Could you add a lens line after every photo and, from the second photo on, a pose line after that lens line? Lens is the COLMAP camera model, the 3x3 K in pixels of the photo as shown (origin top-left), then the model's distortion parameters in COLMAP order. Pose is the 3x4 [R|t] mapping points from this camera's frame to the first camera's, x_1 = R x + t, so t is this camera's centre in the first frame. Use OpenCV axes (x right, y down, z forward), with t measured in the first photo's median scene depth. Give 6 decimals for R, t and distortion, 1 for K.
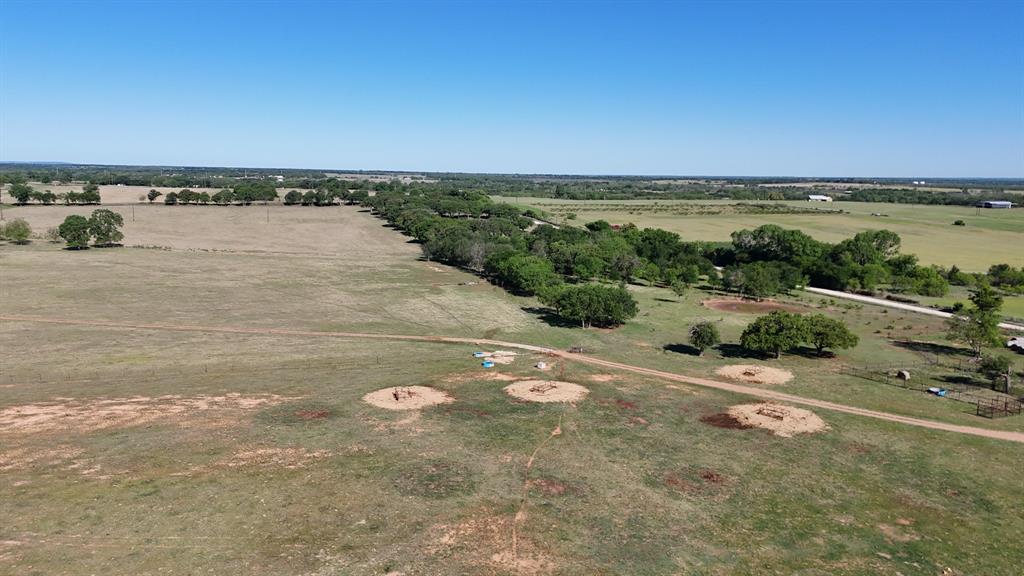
lens RADIAL K [[746.9, 0, 512.0], [0, 746.9, 288.0], [0, 0, 1]] dist [0.041936, 0.001039]
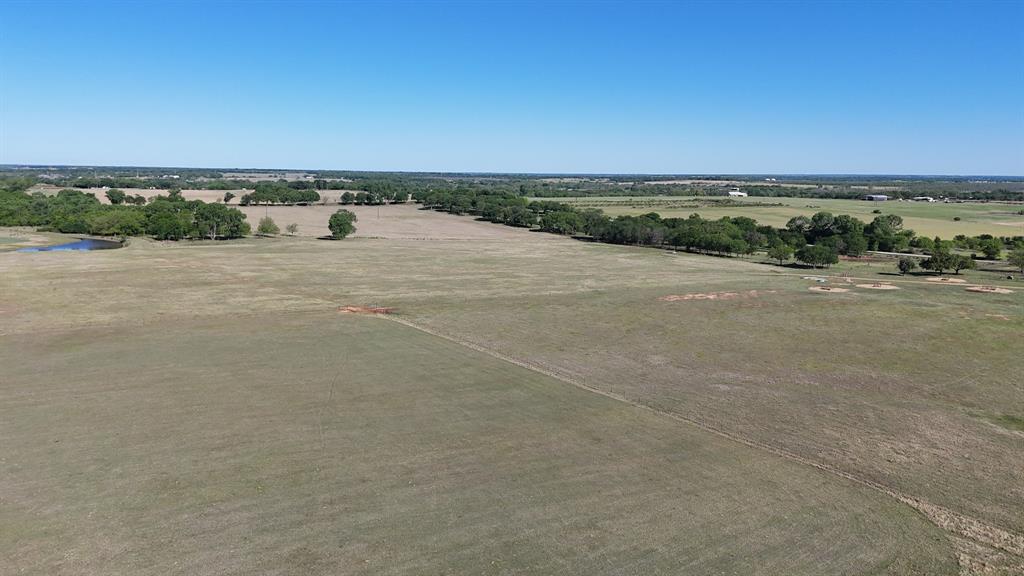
lens RADIAL K [[747.8, 0, 517.8], [0, 747.8, 288.4], [0, 0, 1]] dist [0.081591, -0.076657]
pose [[0.981008, -0.033809, 0.191000, -0.263894], [0.033177, 0.999428, 0.006510, 0.018172], [-0.191111, -0.000049, 0.981569, -0.176416]]
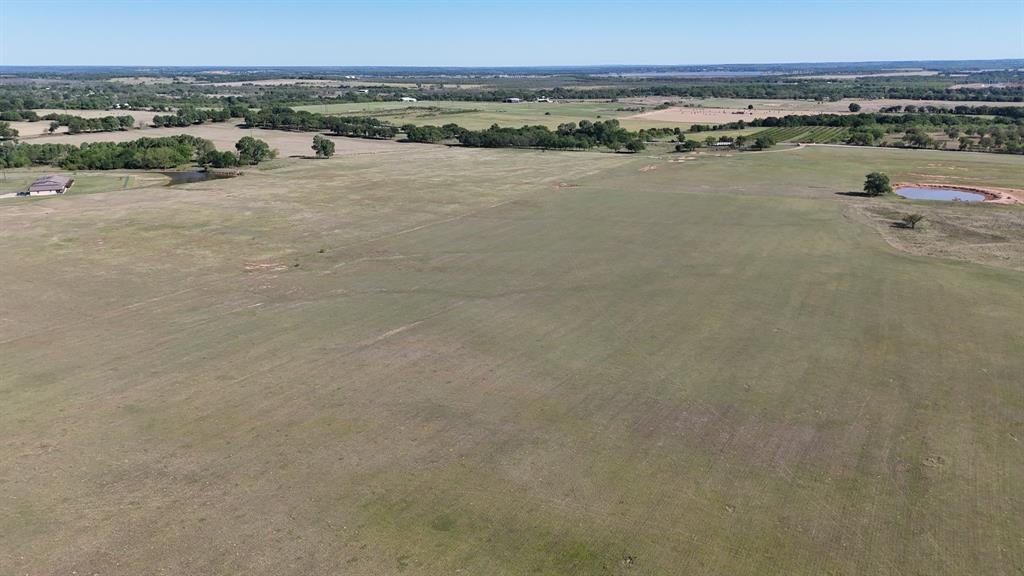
lens RADIAL K [[747.8, 0, 517.8], [0, 747.8, 288.4], [0, 0, 1]] dist [0.081591, -0.076657]
pose [[0.704412, -0.217434, 0.675667, -0.787109], [0.121152, 0.974786, 0.187386, -0.015364], [-0.699375, -0.050139, 0.712994, -0.320840]]
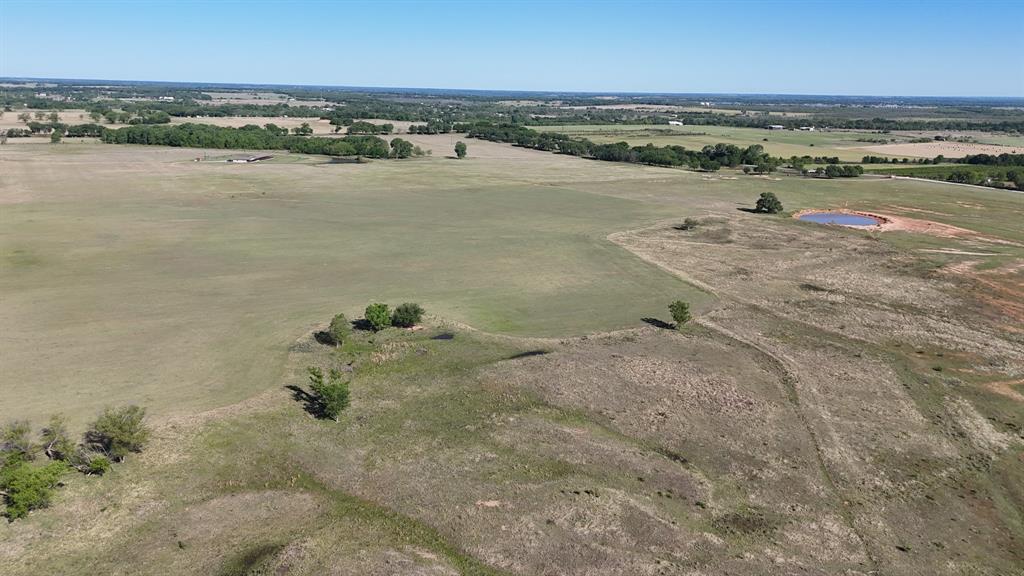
lens RADIAL K [[747.8, 0, 517.8], [0, 747.8, 288.4], [0, 0, 1]] dist [0.081591, -0.076657]
pose [[0.962407, -0.065363, 0.263631, -0.535816], [0.035800, 0.992671, 0.115425, 0.046034], [-0.269243, -0.101648, 0.957693, -0.702760]]
